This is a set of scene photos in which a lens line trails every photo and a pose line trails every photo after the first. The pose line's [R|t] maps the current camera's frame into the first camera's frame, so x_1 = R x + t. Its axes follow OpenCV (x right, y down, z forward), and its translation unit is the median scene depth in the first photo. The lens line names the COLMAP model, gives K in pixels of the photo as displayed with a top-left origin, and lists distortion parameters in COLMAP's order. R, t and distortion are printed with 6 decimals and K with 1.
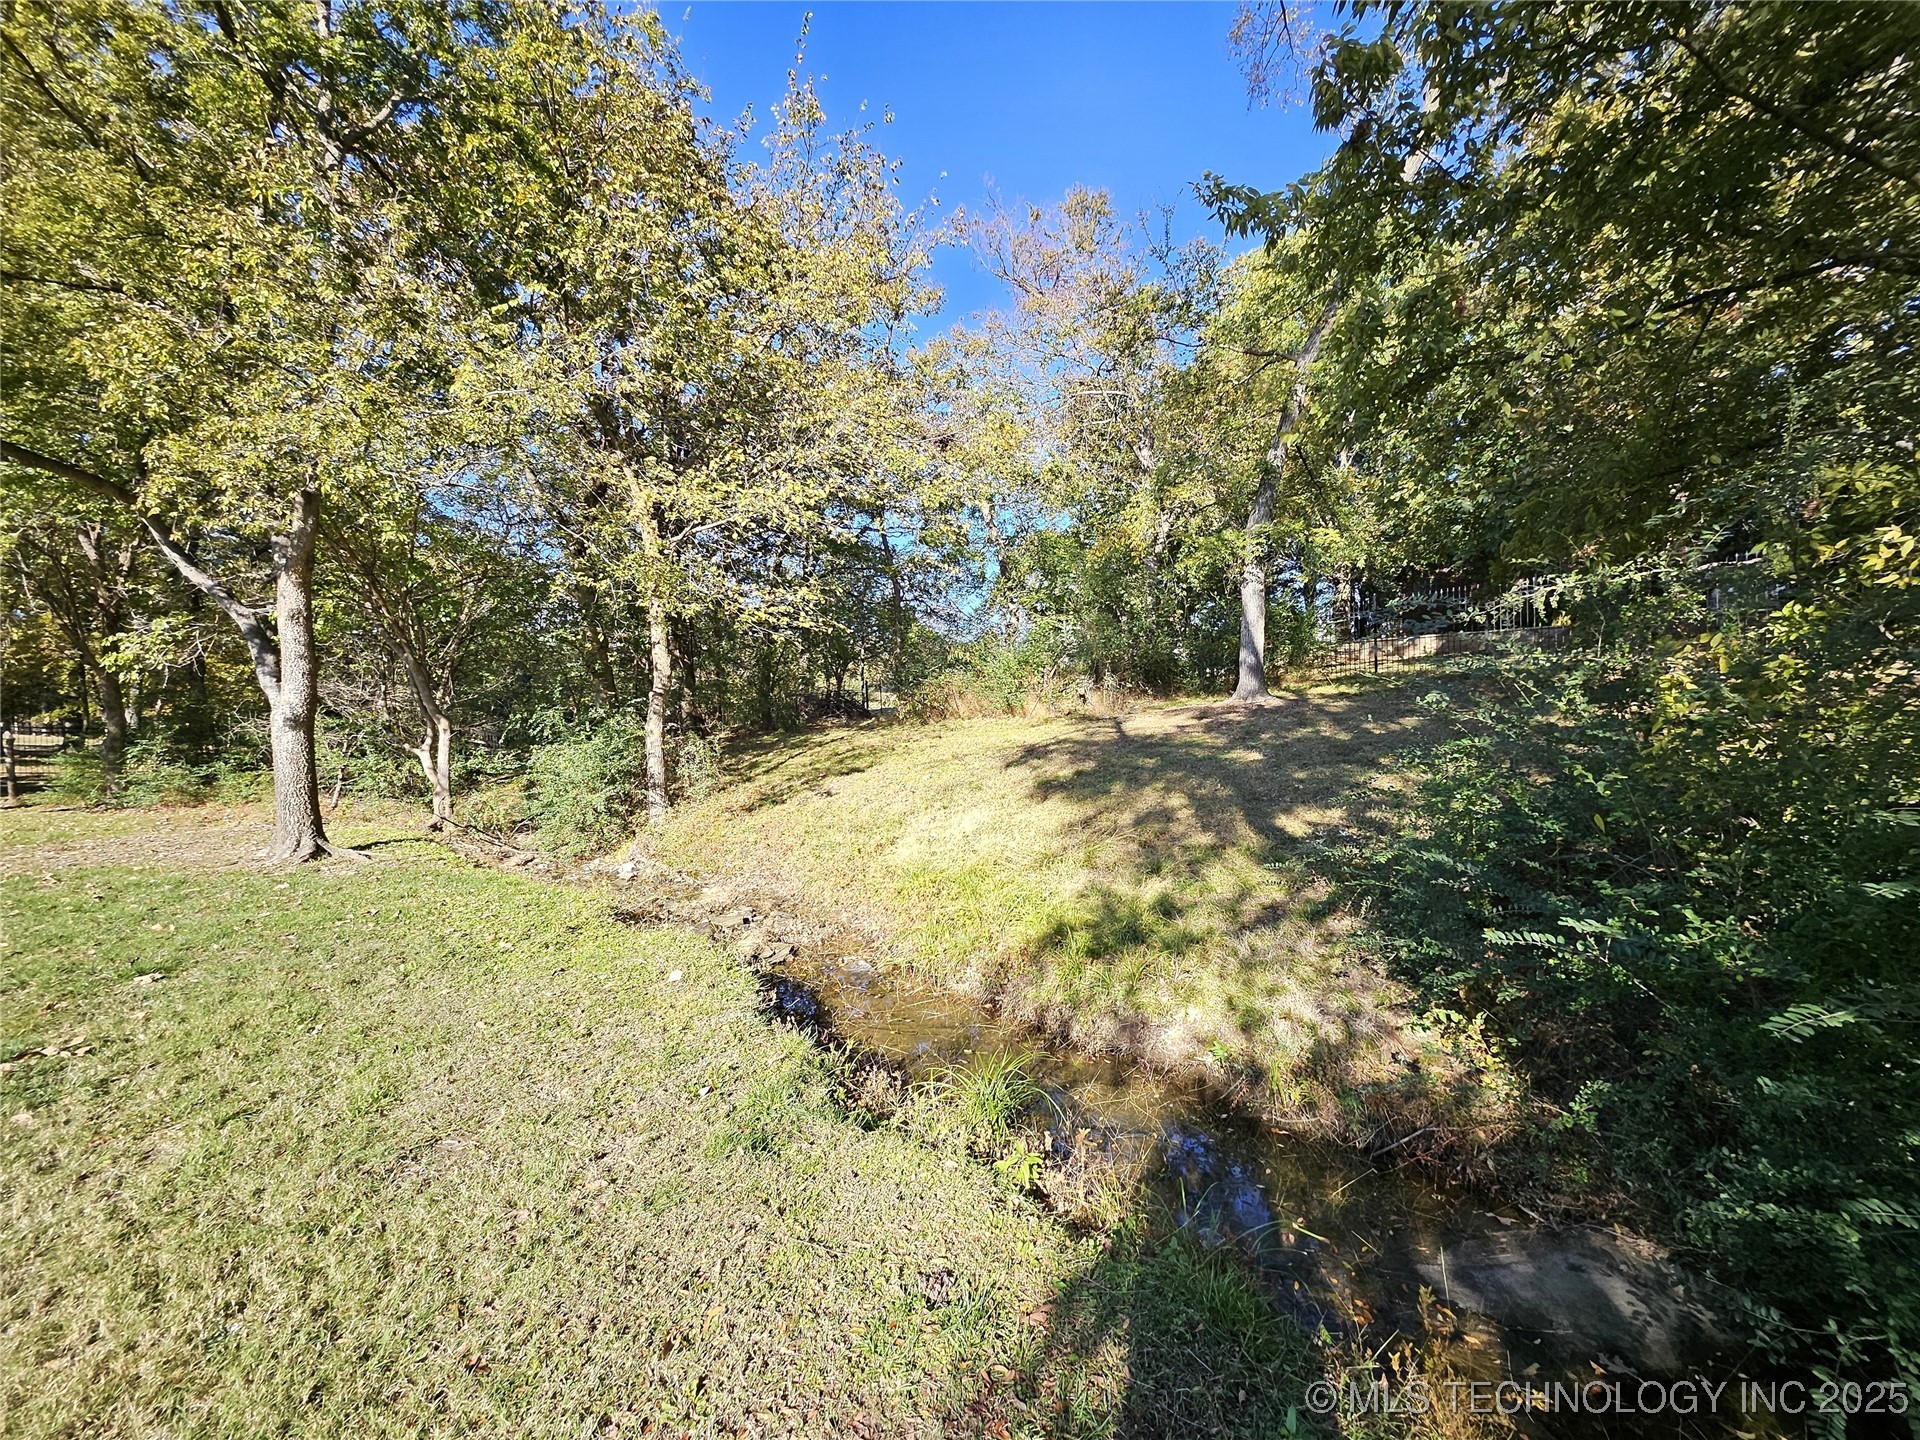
lens RADIAL K [[746.1, 0, 978.8], [0, 746.1, 722.1], [0, 0, 1]] dist [0.005903, -0.005583]
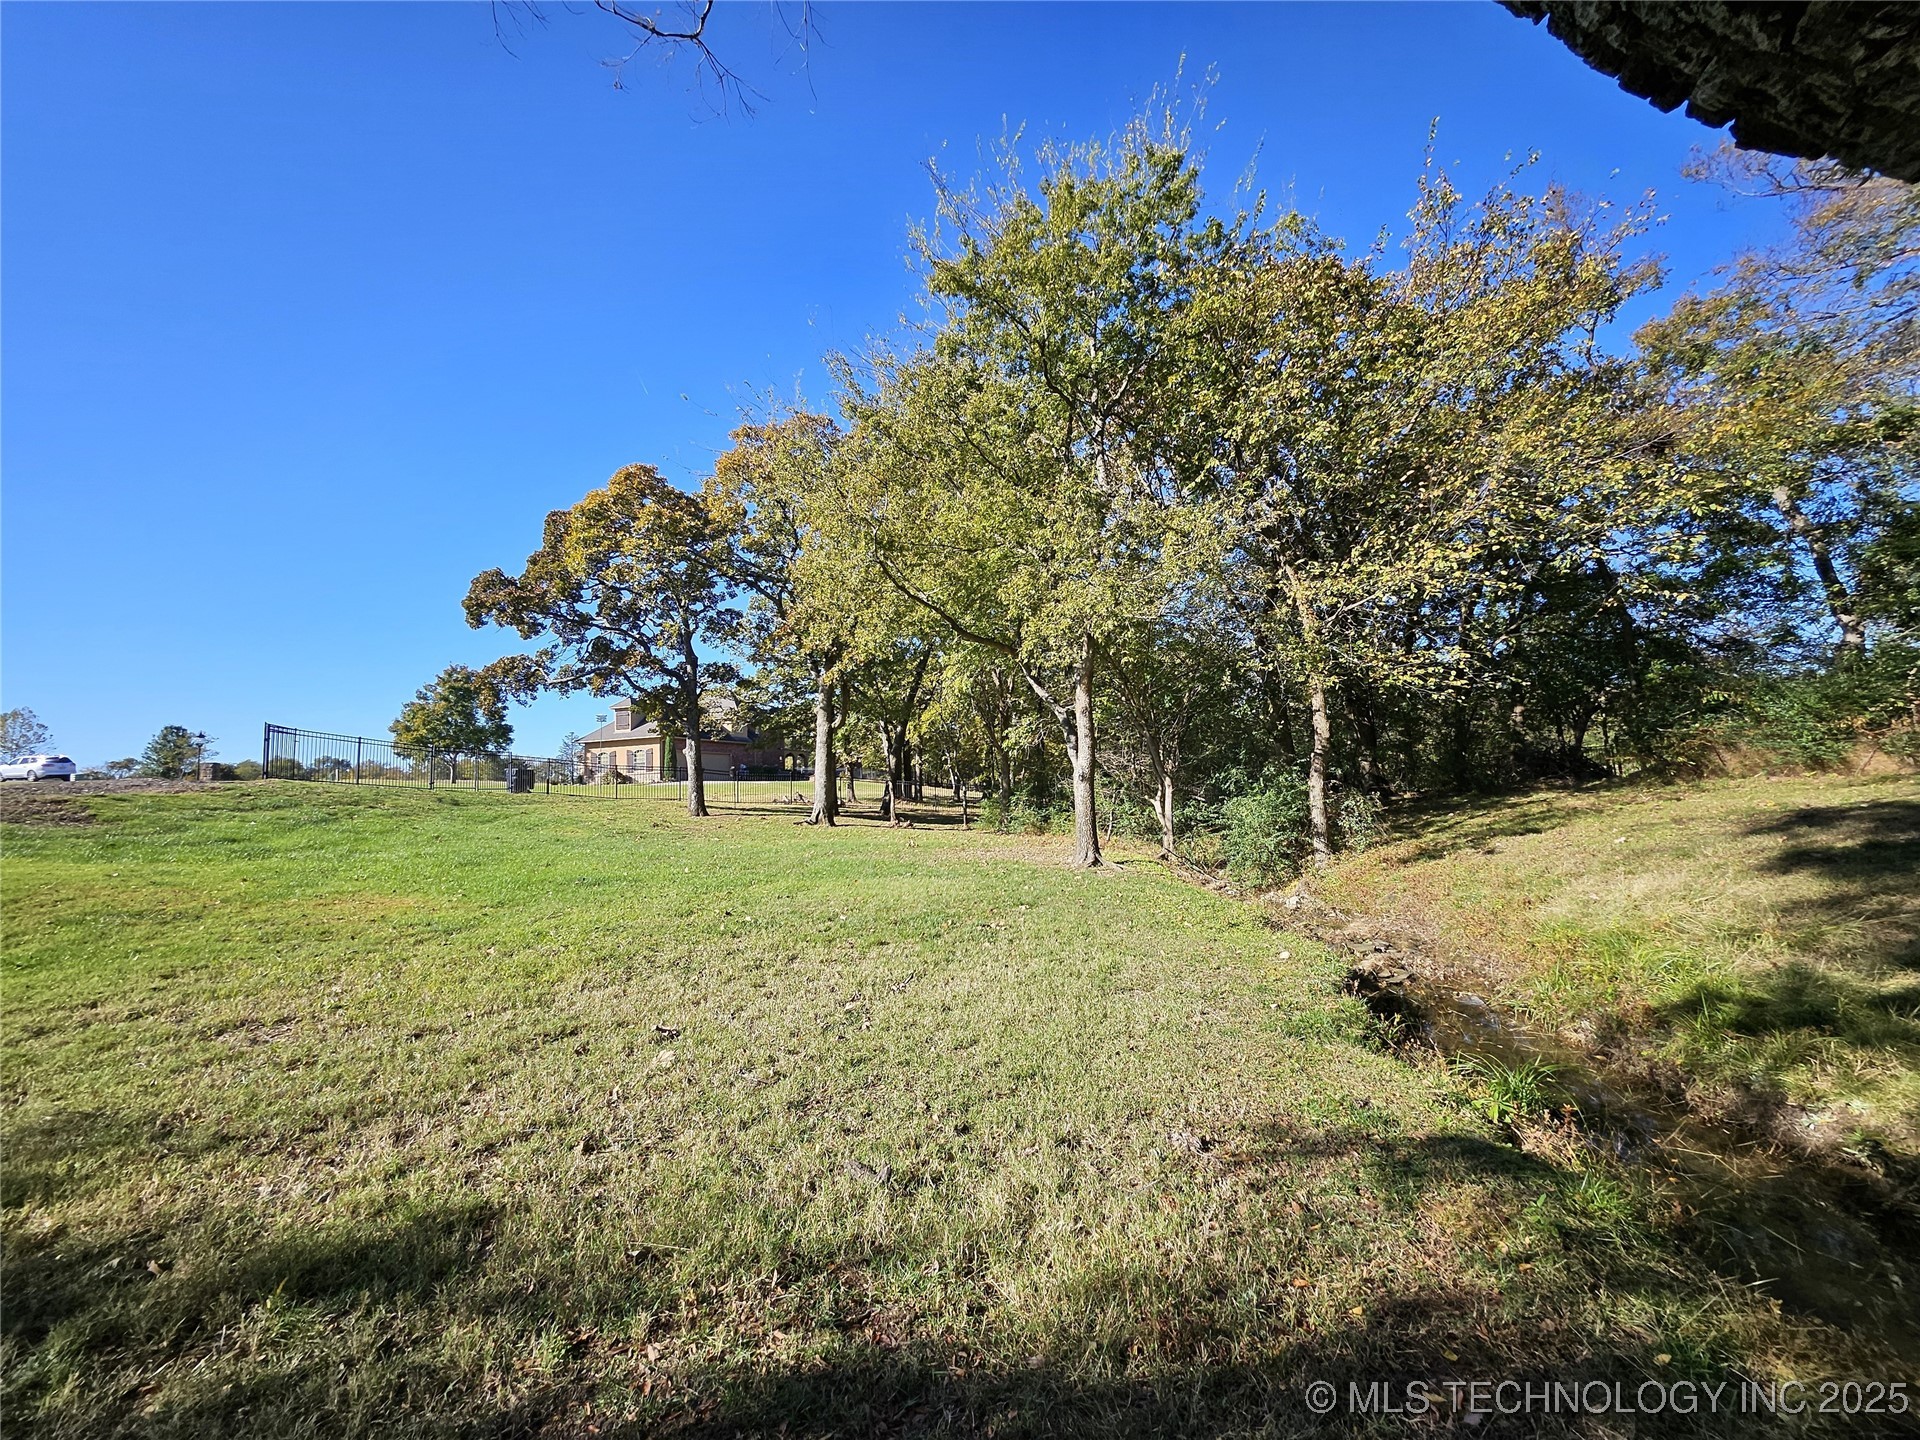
lens RADIAL K [[746.1, 0, 978.8], [0, 746.1, 722.1], [0, 0, 1]] dist [0.005903, -0.005583]
pose [[0.629058, -0.061226, -0.774943, 0.138500], [-0.006659, 0.996432, -0.084131, 0.013289], [0.777329, 0.058084, 0.626407, -0.135370]]
